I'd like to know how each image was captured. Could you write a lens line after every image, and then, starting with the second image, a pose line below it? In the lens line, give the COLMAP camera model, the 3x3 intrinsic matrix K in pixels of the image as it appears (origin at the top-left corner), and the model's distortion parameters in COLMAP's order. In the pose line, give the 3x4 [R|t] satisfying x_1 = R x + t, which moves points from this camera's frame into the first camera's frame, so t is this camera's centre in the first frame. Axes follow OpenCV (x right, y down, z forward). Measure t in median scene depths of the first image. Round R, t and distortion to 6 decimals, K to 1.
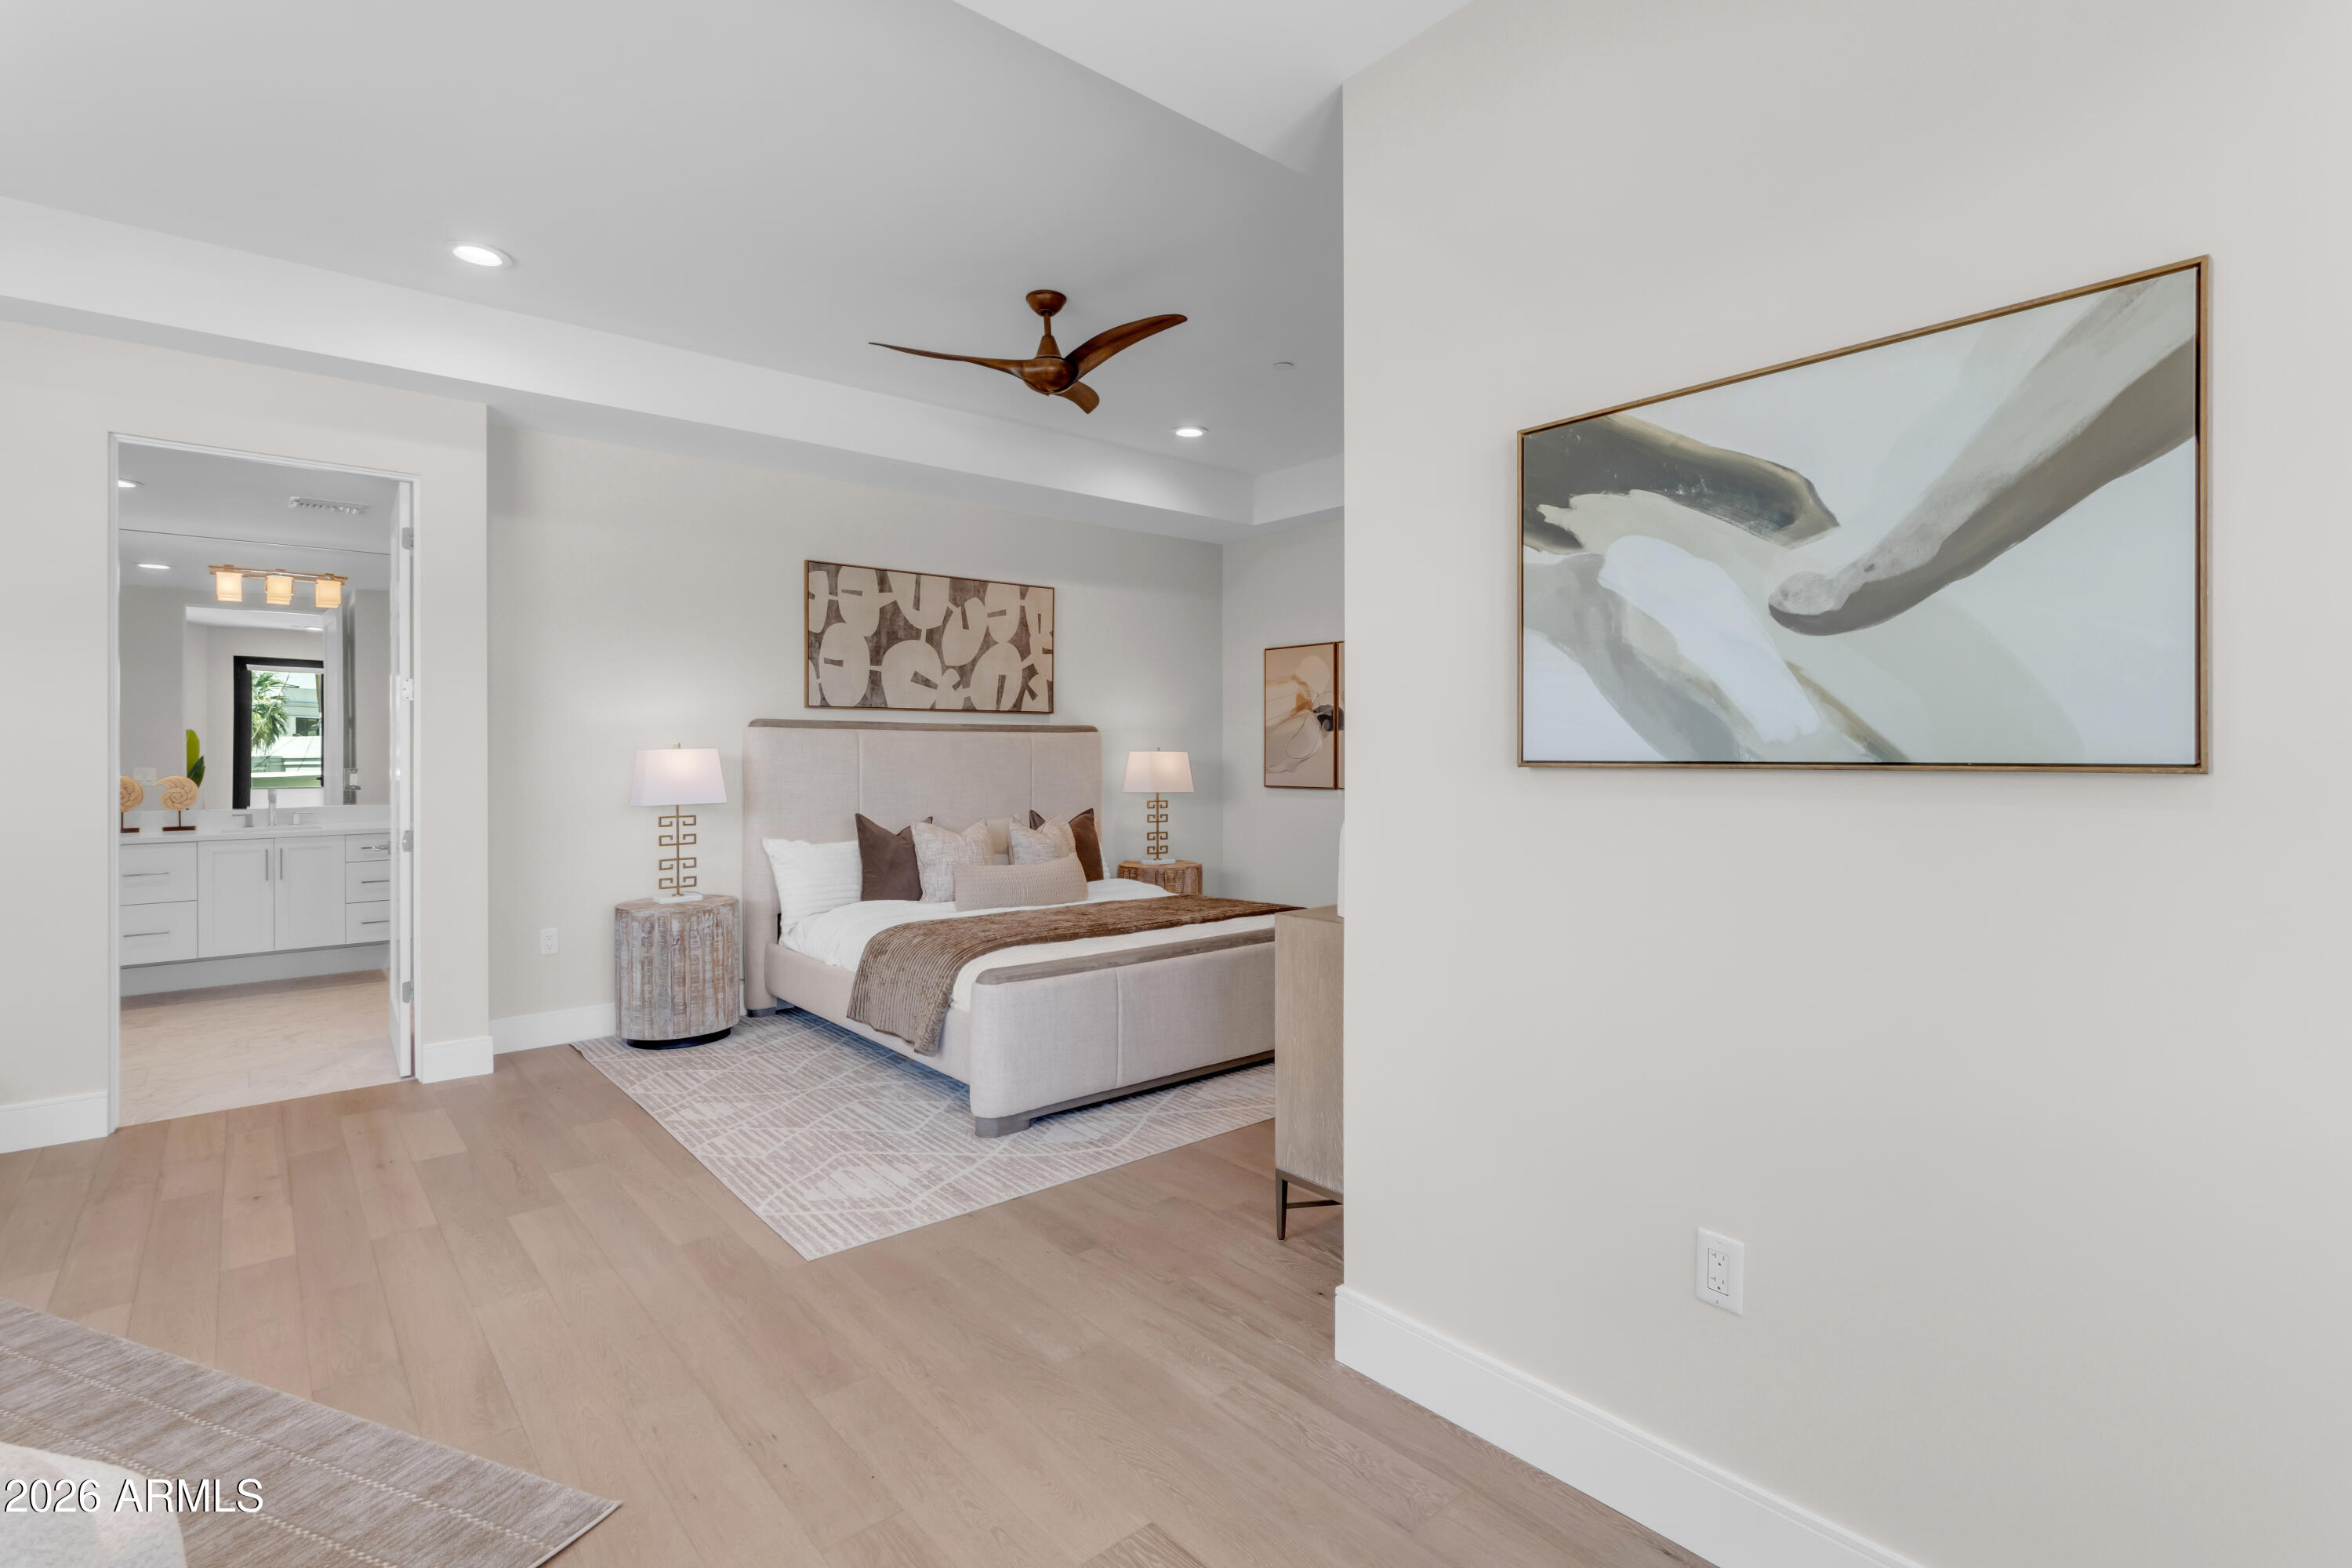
lens RADIAL K [[1078.2, 0, 1180.6], [0, 1078.2, 747.0], [0, 0, 1]] dist [0.001745, 0.001541]
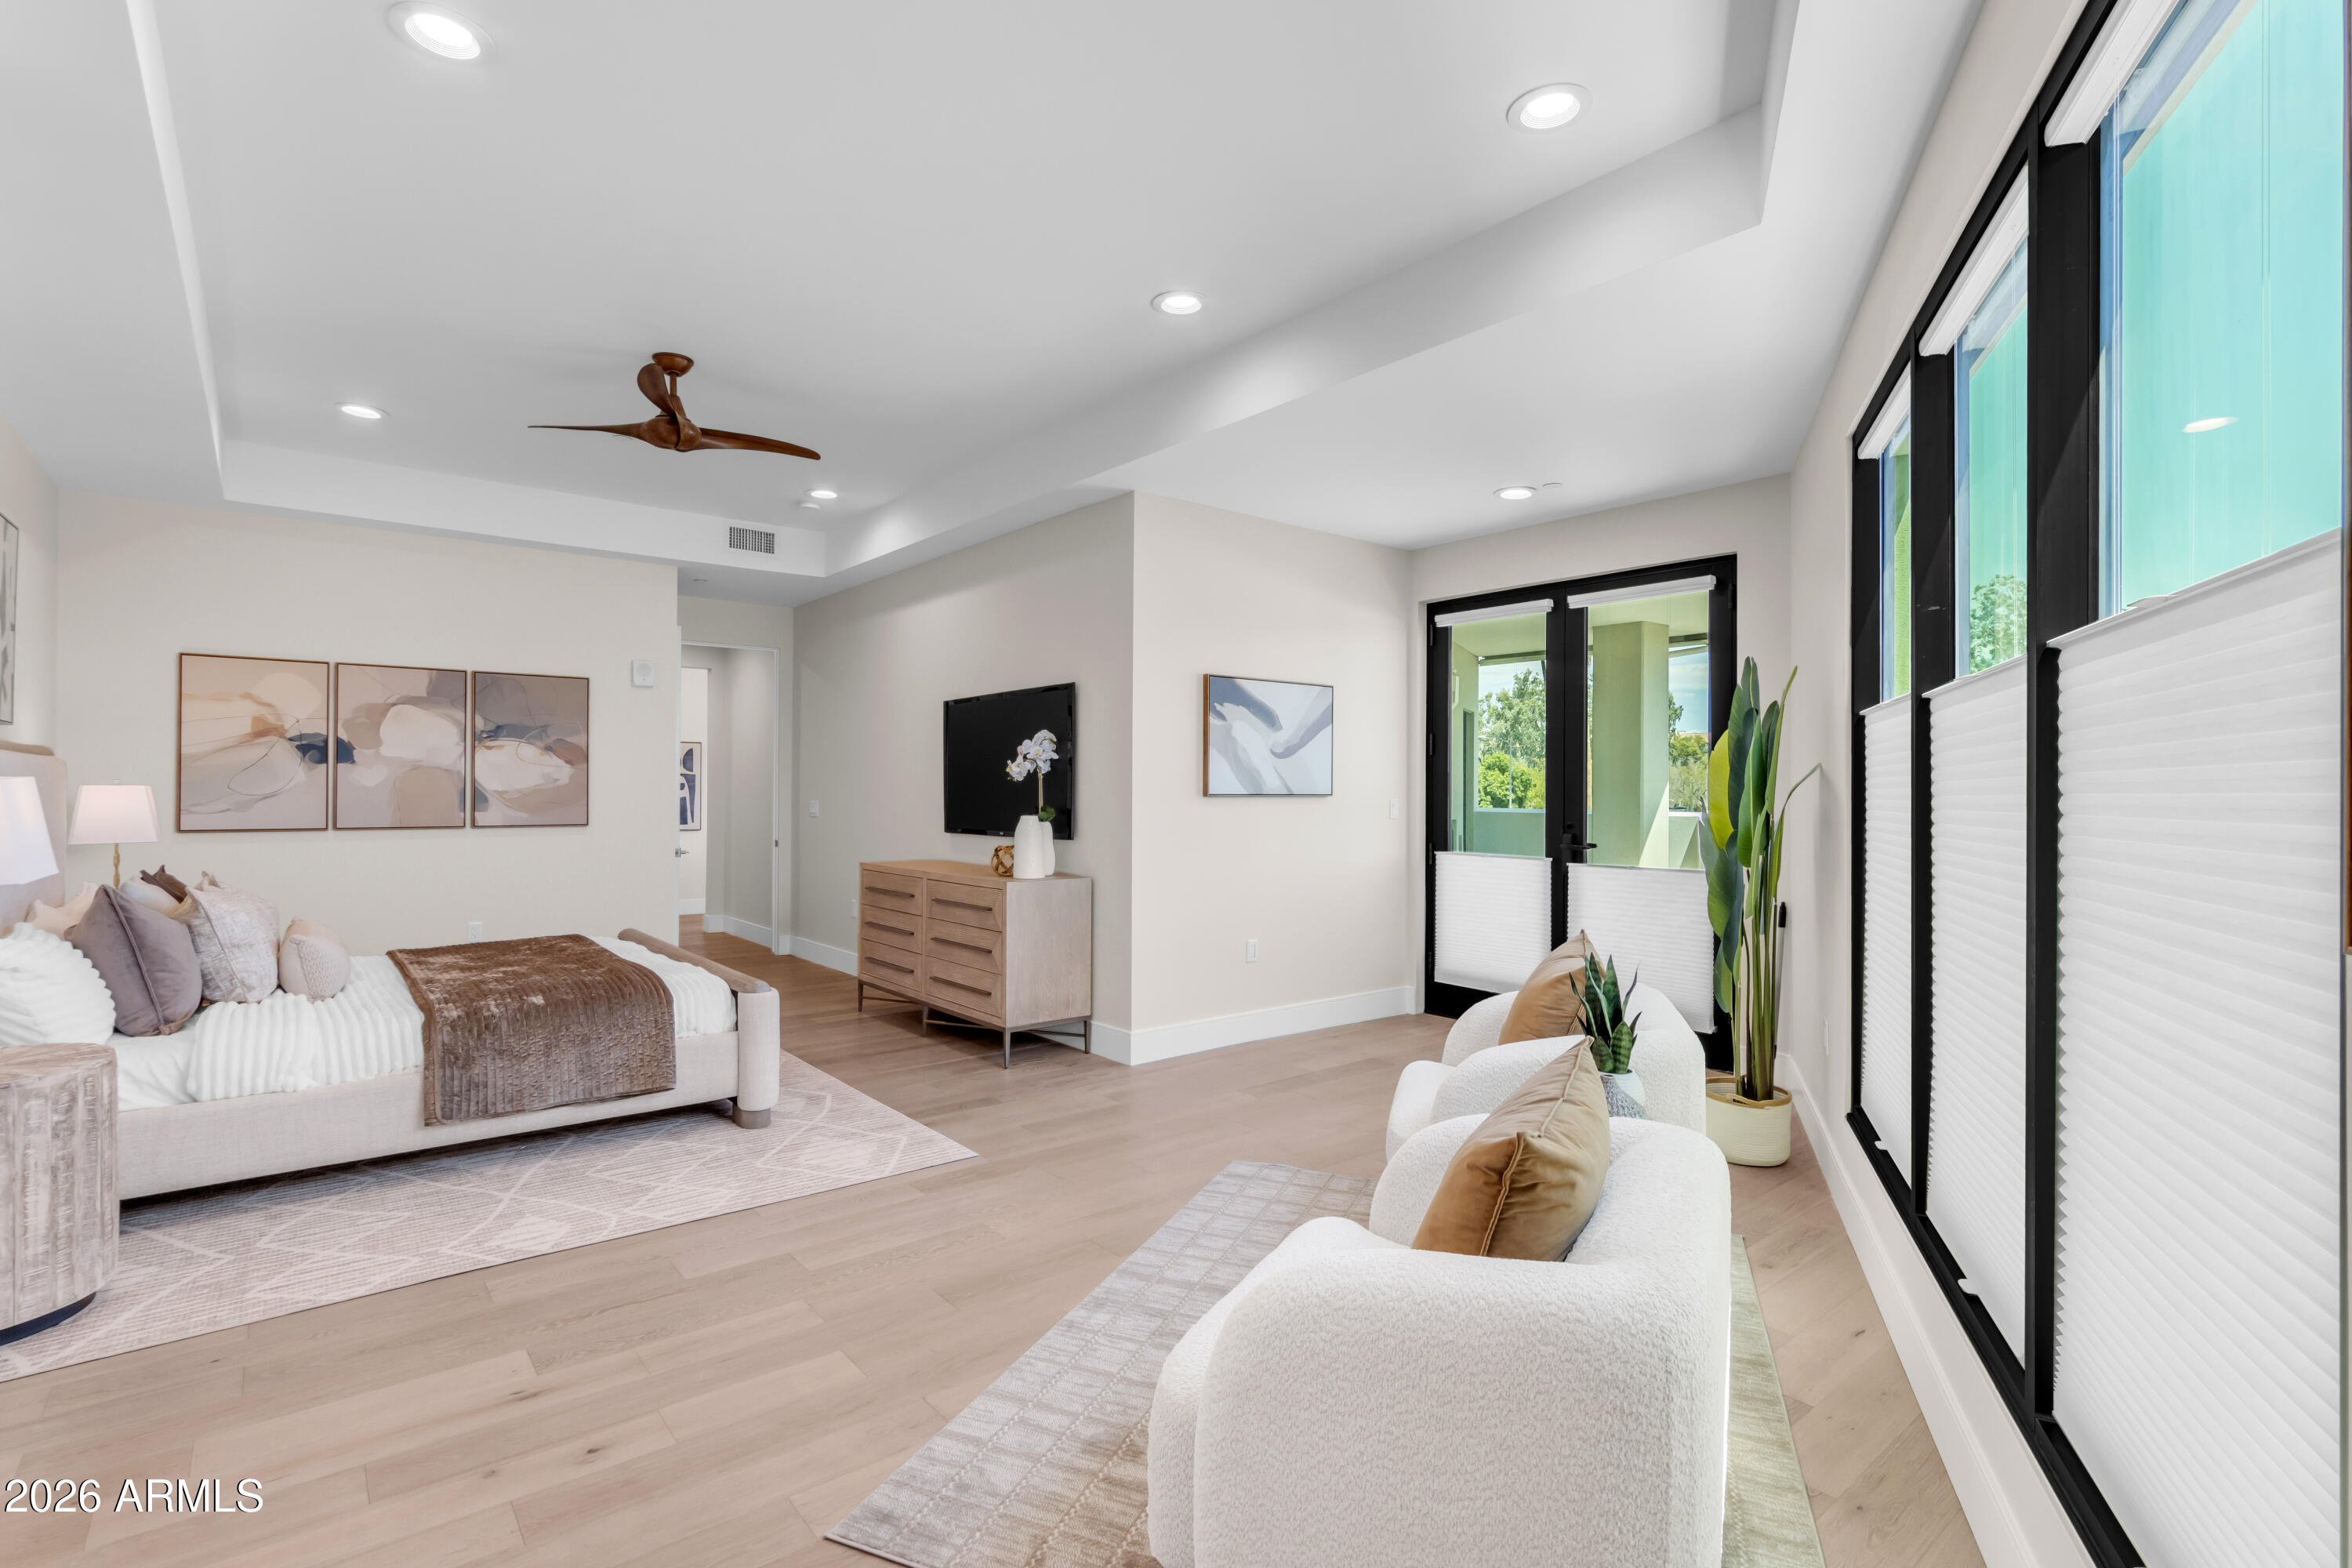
lens RADIAL K [[1078.2, 0, 1171.0], [0, 1078.2, 785.4], [0, 0, 1]] dist [0.001745, 0.001541]
pose [[0.031939, 0.009309, 0.999446, -1.433238], [-0.008297, 0.999925, -0.009048, 0.009725], [-0.999455, -0.008004, 0.032014, 0.590373]]
